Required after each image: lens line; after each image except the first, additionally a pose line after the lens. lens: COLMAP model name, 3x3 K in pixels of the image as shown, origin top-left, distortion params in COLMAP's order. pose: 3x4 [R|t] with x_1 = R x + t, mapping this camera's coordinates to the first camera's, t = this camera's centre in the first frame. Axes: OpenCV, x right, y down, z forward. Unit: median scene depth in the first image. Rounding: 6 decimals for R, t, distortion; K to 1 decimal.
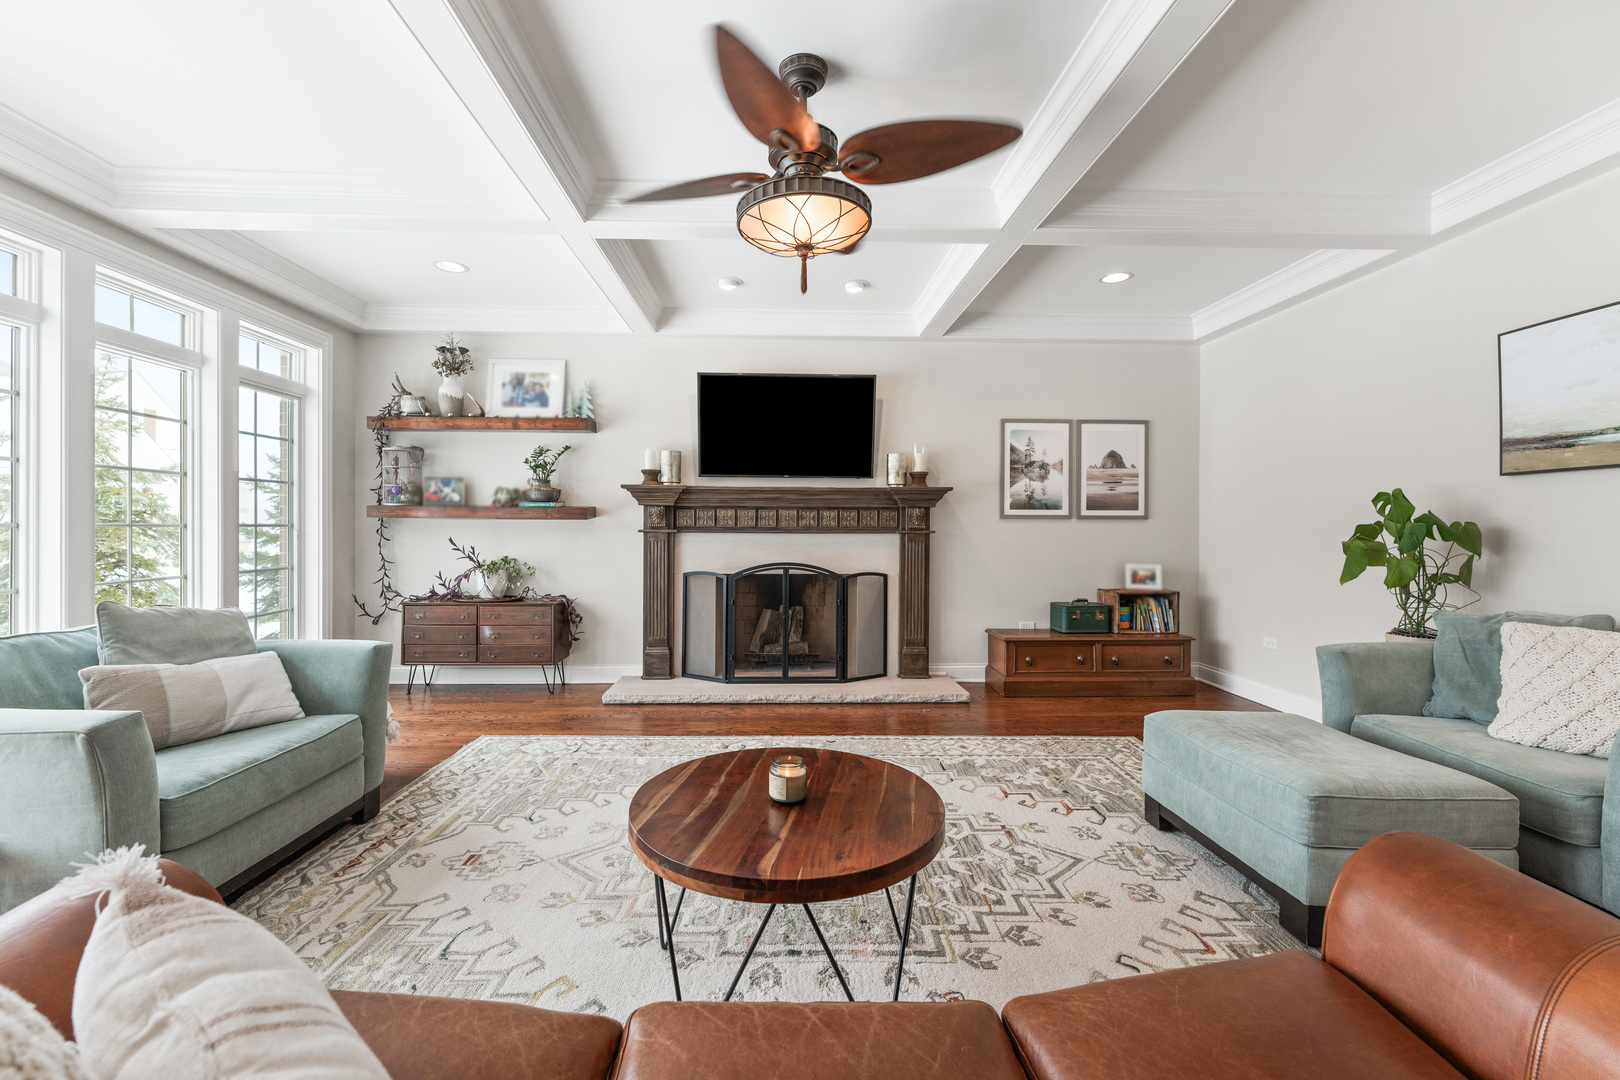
lens RADIAL K [[671.4, 0, 808.4], [0, 671.4, 525.2], [0, 0, 1]] dist [0.000265, 0.000030]
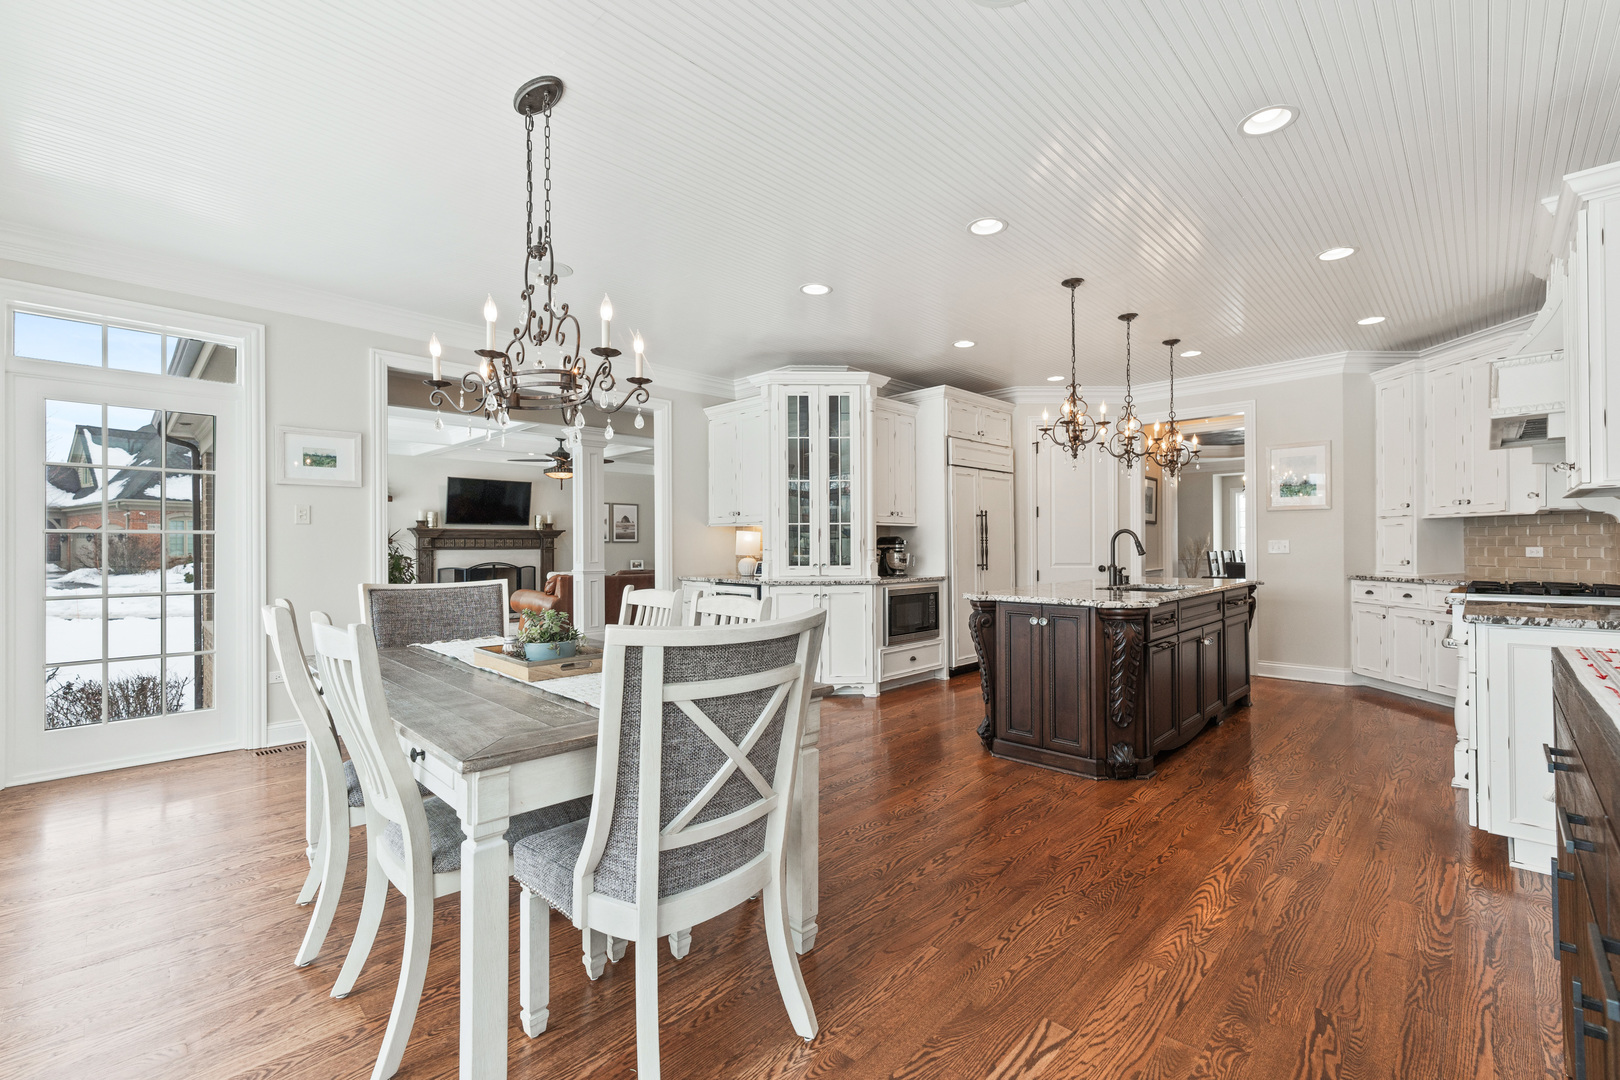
lens RADIAL K [[694.3, 0, 853.7], [0, 694.3, 541.7], [0, 0, 1]] dist [0.000466, 0.000164]
pose [[0.712317, -0.002268, 0.701854, -0.816942], [0.004205, 0.999991, -0.001037, -0.007389], [-0.701845, 0.003690, 0.712320, -1.556326]]
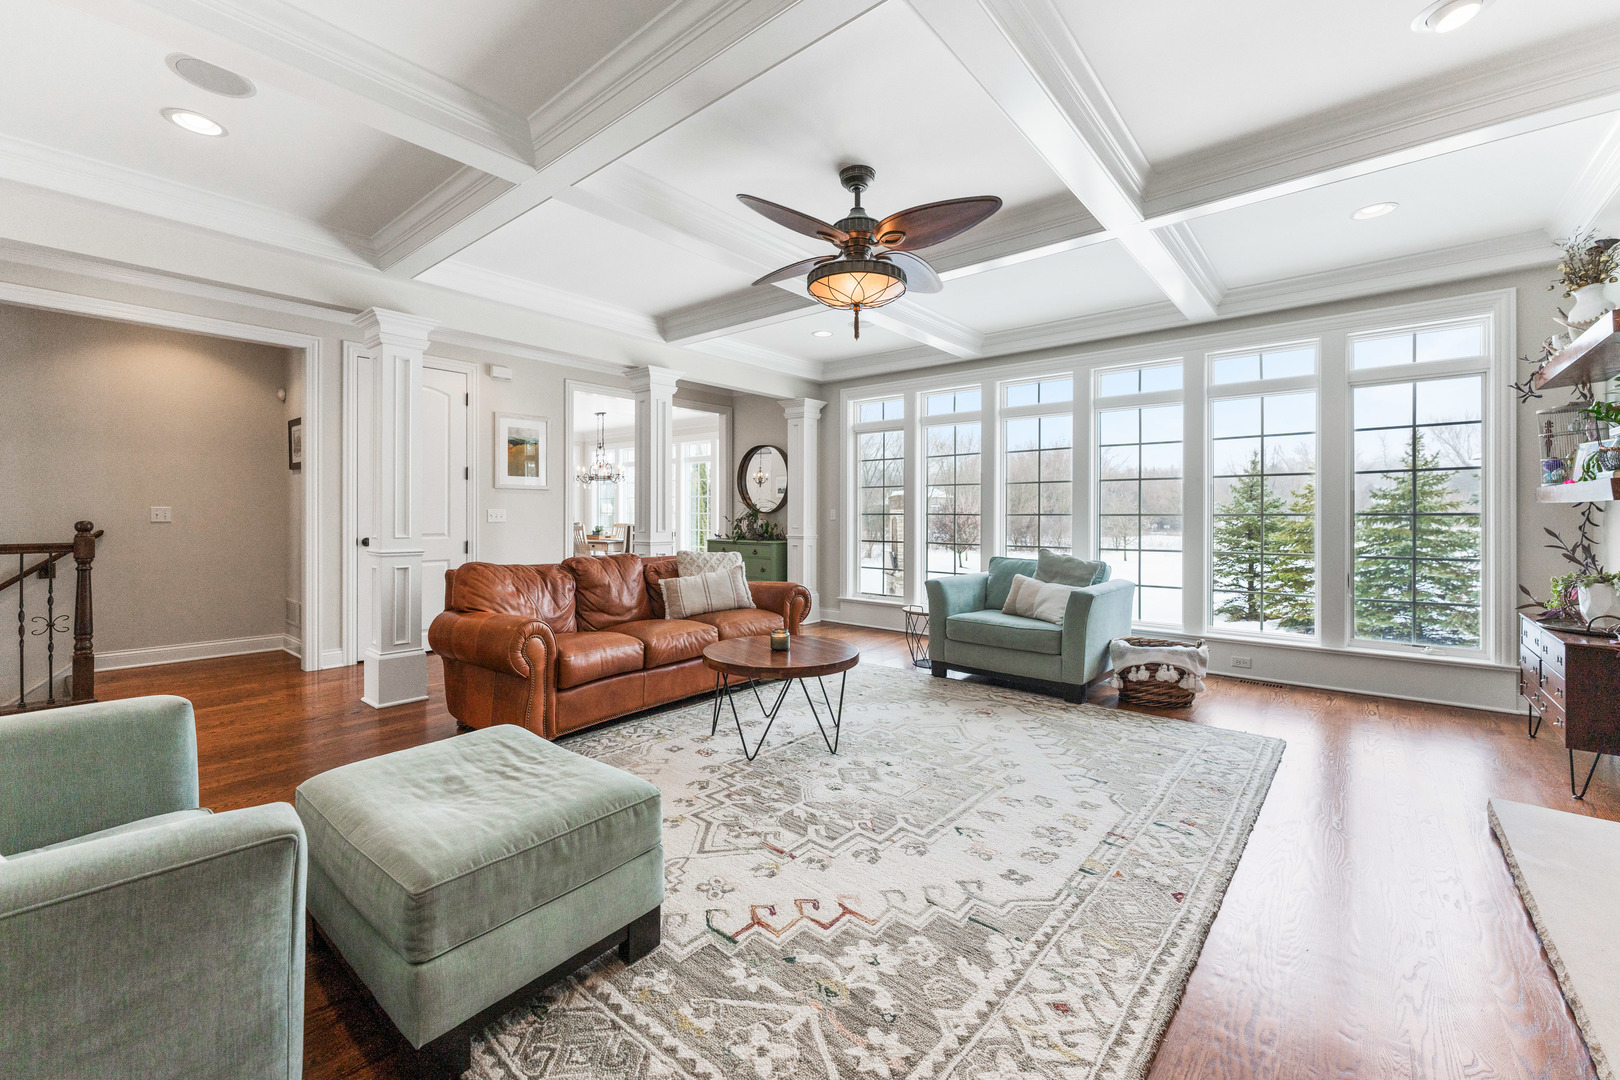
lens RADIAL K [[671.4, 0, 808.4], [0, 671.4, 525.2], [0, 0, 1]] dist [0.000265, 0.000030]
pose [[-0.679543, 0.012472, -0.733530, 0.526034], [0.004310, 0.999906, 0.013008, 0.001633], [0.733623, 0.005678, -0.679533, 0.924694]]
